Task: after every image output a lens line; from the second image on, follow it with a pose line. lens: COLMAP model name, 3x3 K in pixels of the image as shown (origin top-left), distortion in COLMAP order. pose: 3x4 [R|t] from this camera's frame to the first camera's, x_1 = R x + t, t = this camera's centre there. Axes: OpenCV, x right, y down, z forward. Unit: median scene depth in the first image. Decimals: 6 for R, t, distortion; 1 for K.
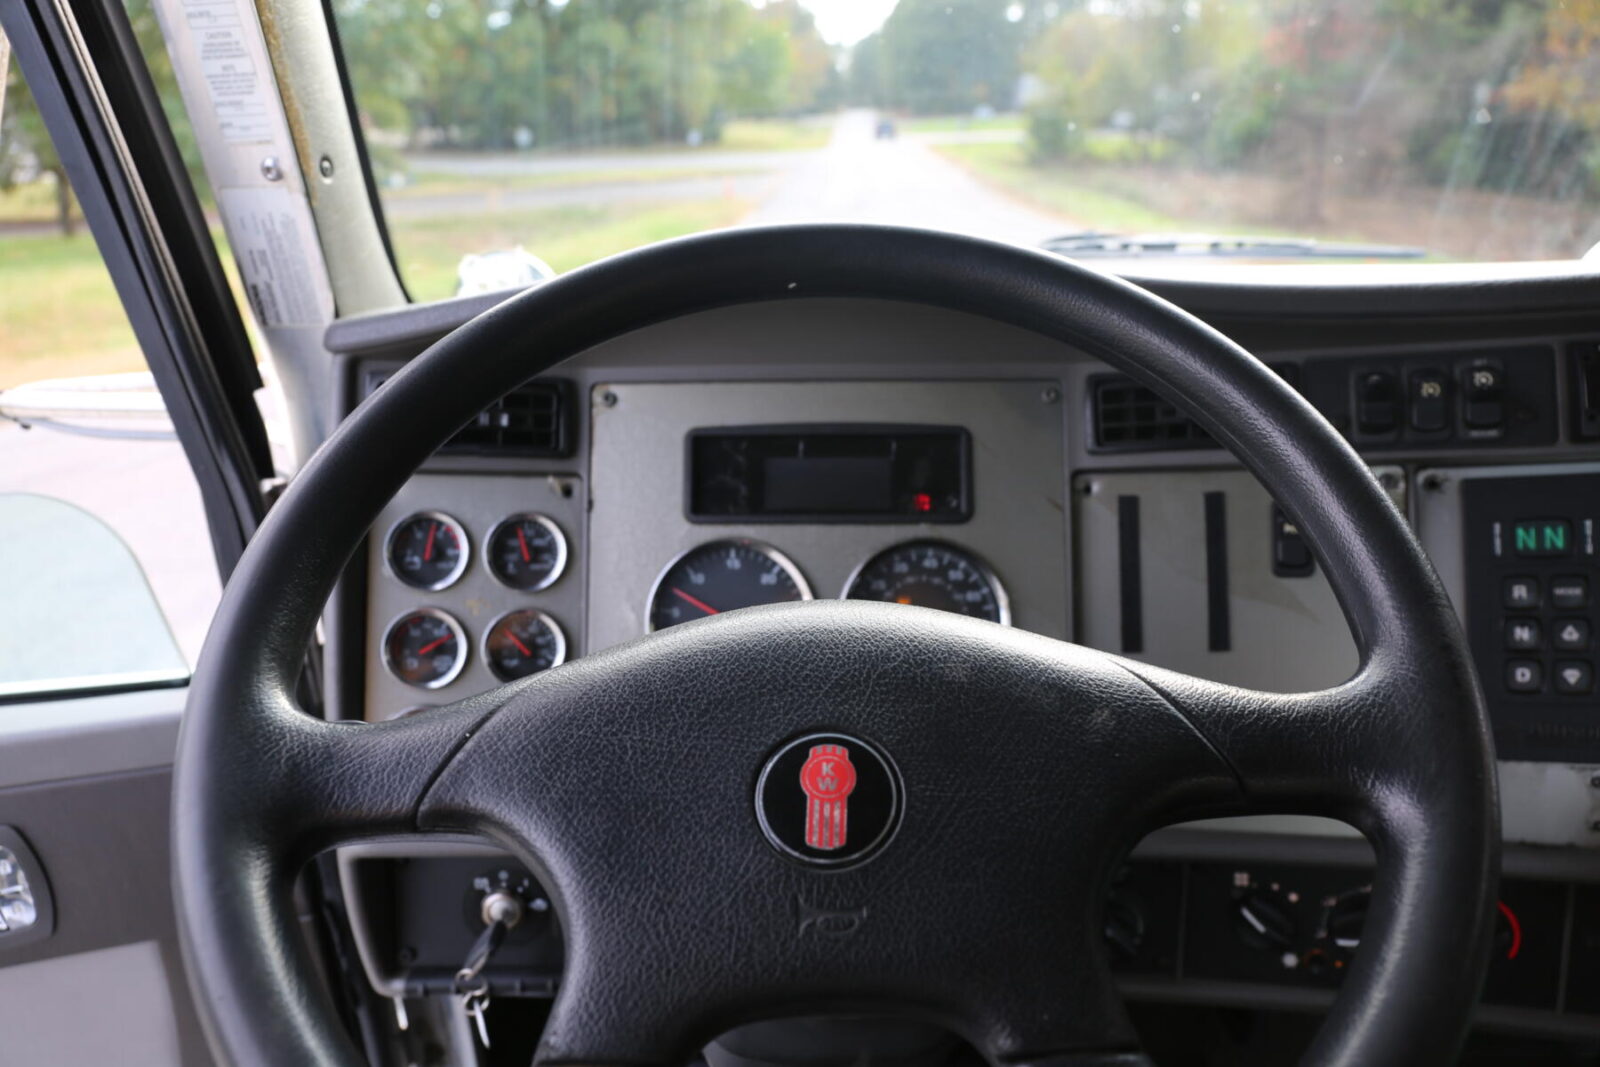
lens RADIAL K [[1087.7, 0, 800.0], [0, 1087.7, 533.5], [0, 0, 1]] dist [-0.102954, 0.078672]
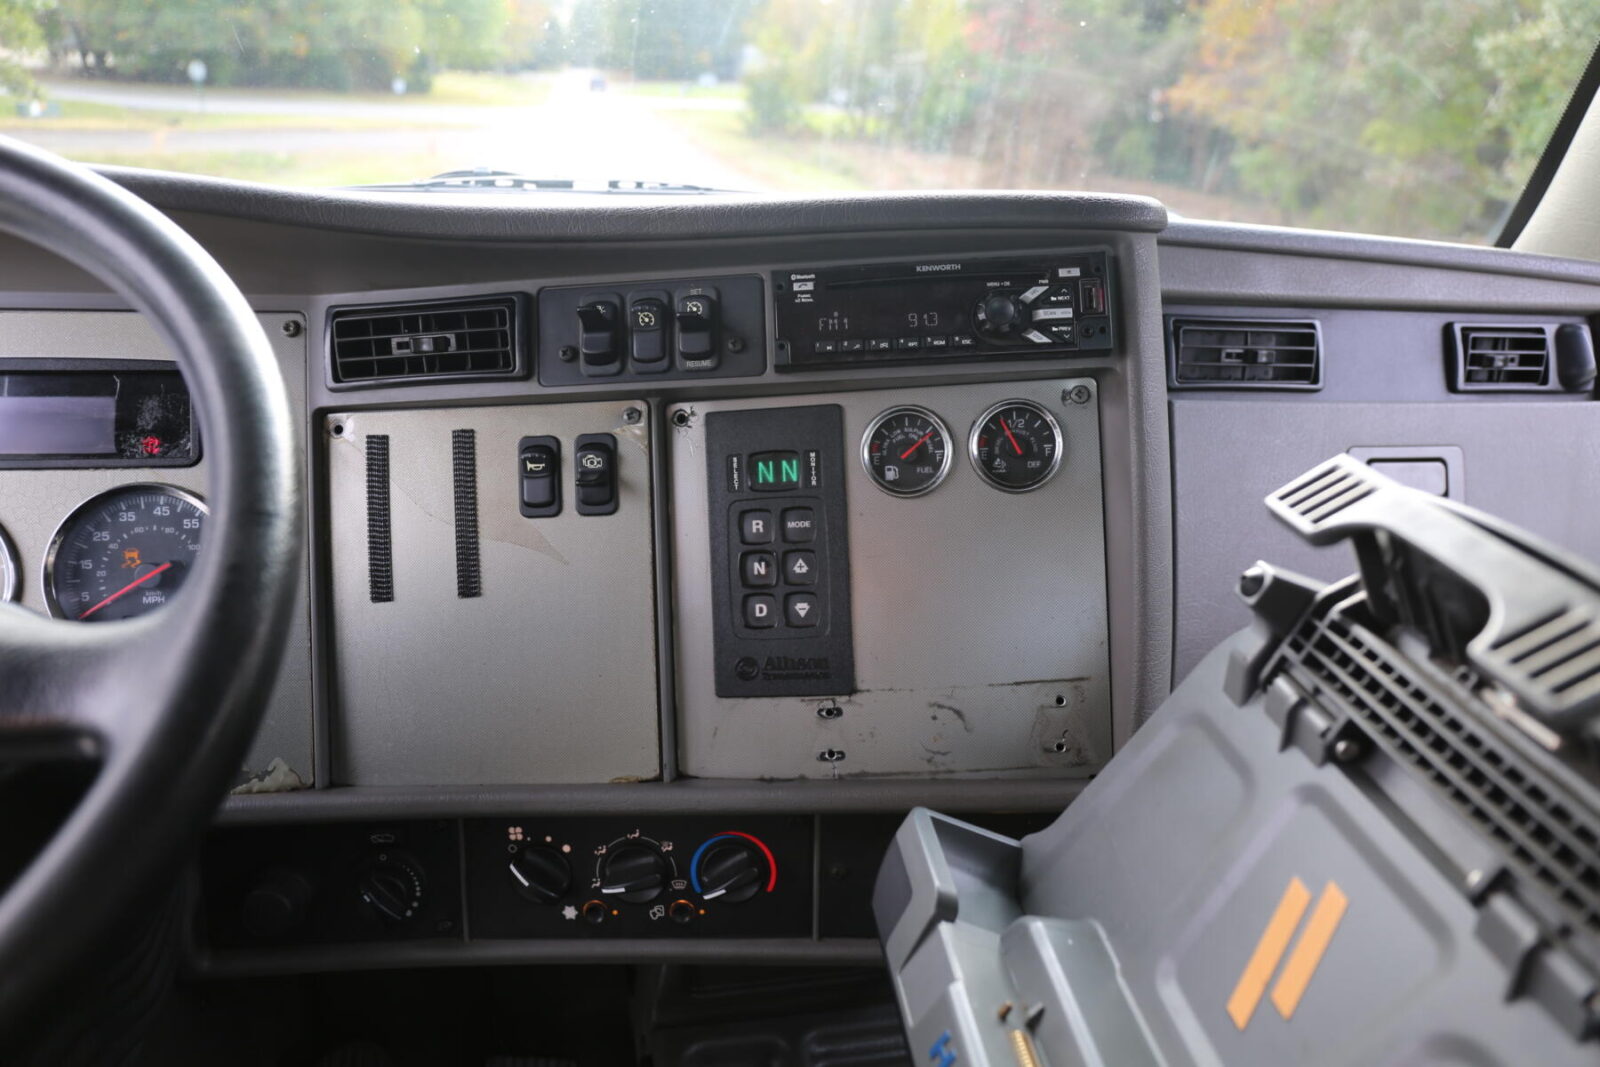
lens RADIAL K [[1093.7, 0, 800.0], [0, 1093.7, 533.5], [0, 0, 1]] dist [-0.103093, 0.084344]
pose [[0.967391, -0.025072, 0.252043, 0.444590], [0.018000, 0.999378, 0.030326, 0.030493], [-0.252646, -0.024801, 0.967241, -0.001608]]
